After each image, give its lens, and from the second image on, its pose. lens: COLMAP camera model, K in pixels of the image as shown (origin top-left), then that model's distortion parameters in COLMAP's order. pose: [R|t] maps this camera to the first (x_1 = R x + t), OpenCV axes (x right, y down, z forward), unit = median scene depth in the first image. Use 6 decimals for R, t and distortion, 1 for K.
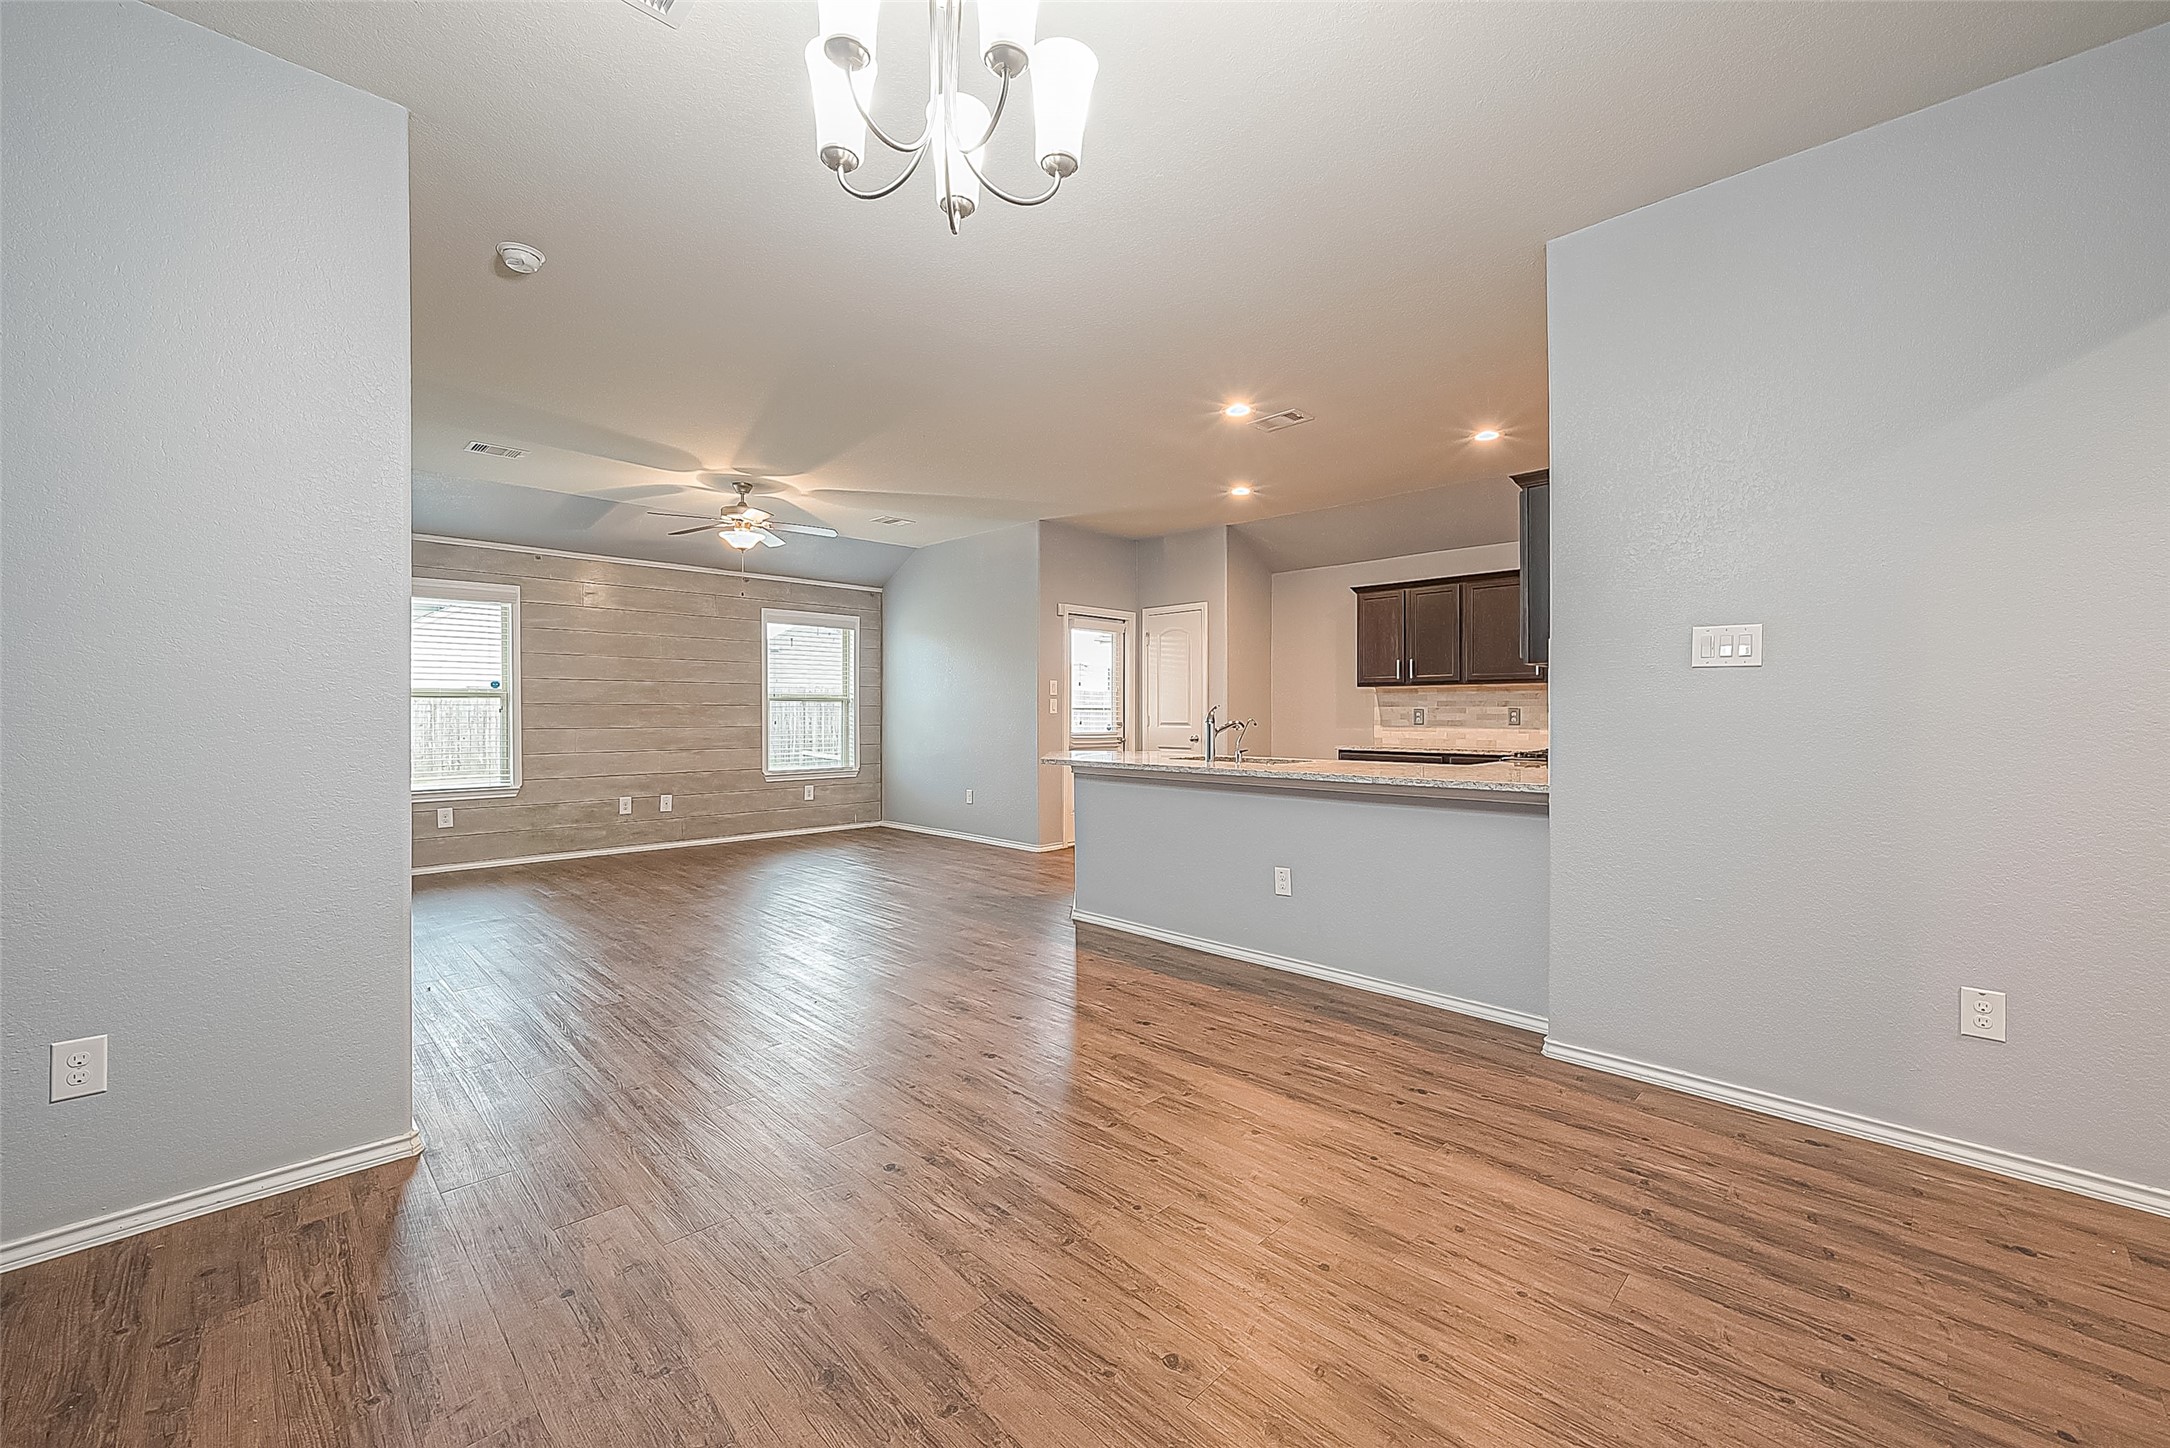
lens RADIAL K [[858.9, 0, 1087.2], [0, 858.9, 718.8], [0, 0, 1]] dist [-0.006264, 0.001654]
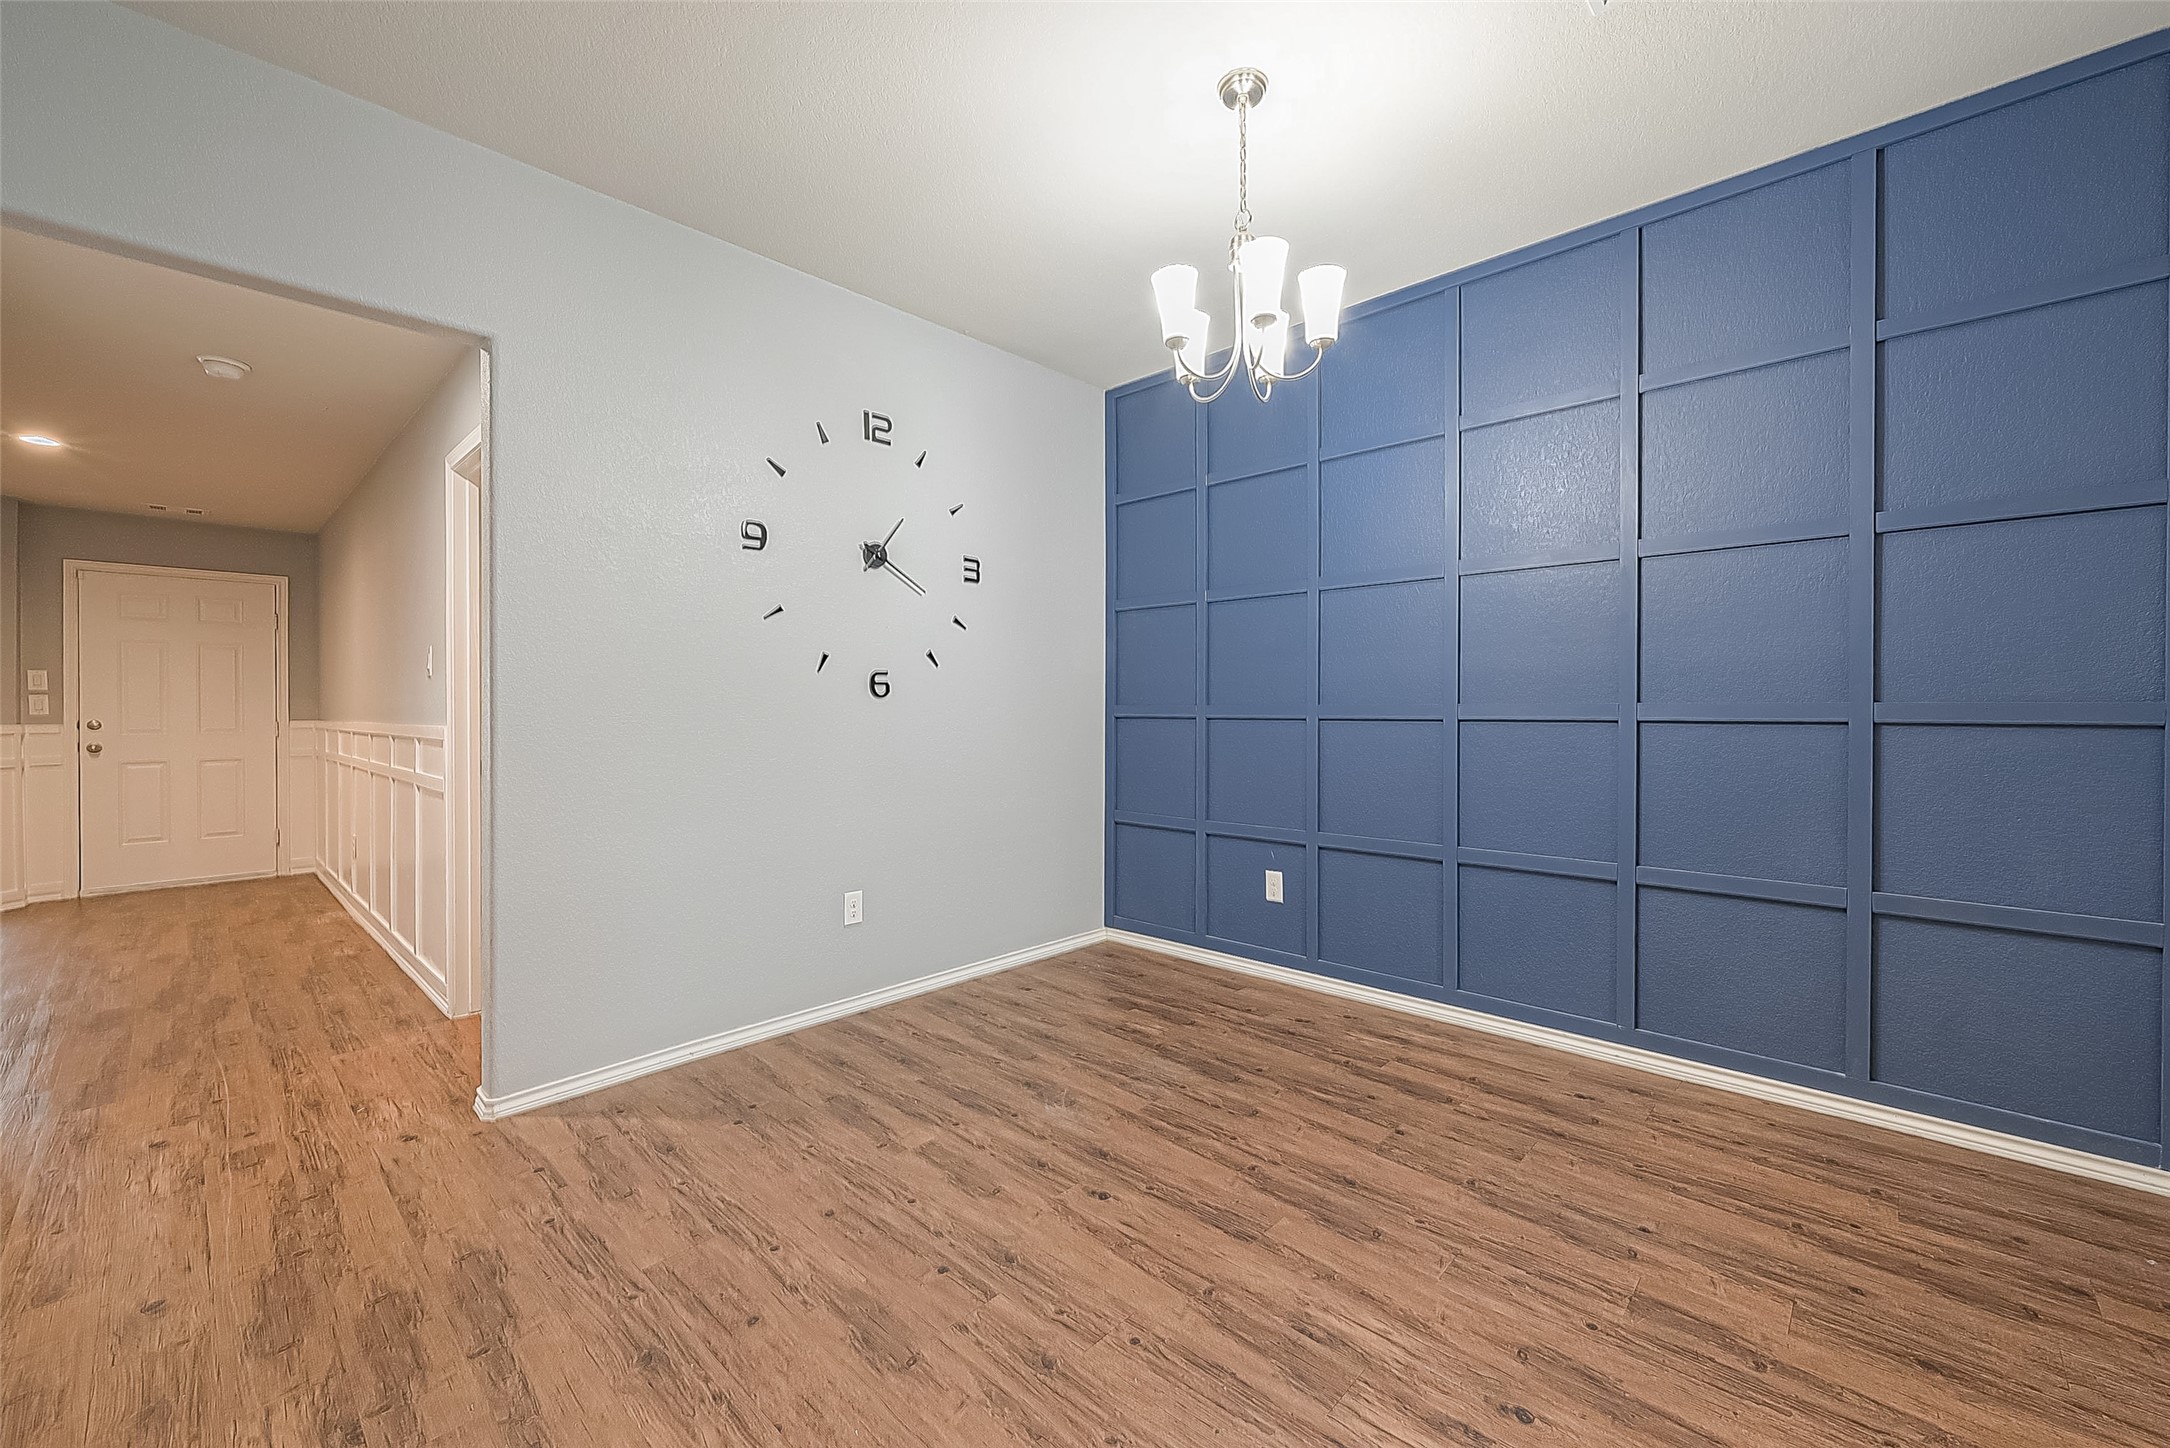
lens RADIAL K [[858.9, 0, 1095.4], [0, 858.9, 719.7], [0, 0, 1]] dist [-0.006264, 0.001654]
pose [[-0.999342, 0.004379, -0.035996, 0.037556], [0.003829, 0.999875, 0.015351, -0.002352], [0.036059, 0.015203, -0.999234, 0.555216]]
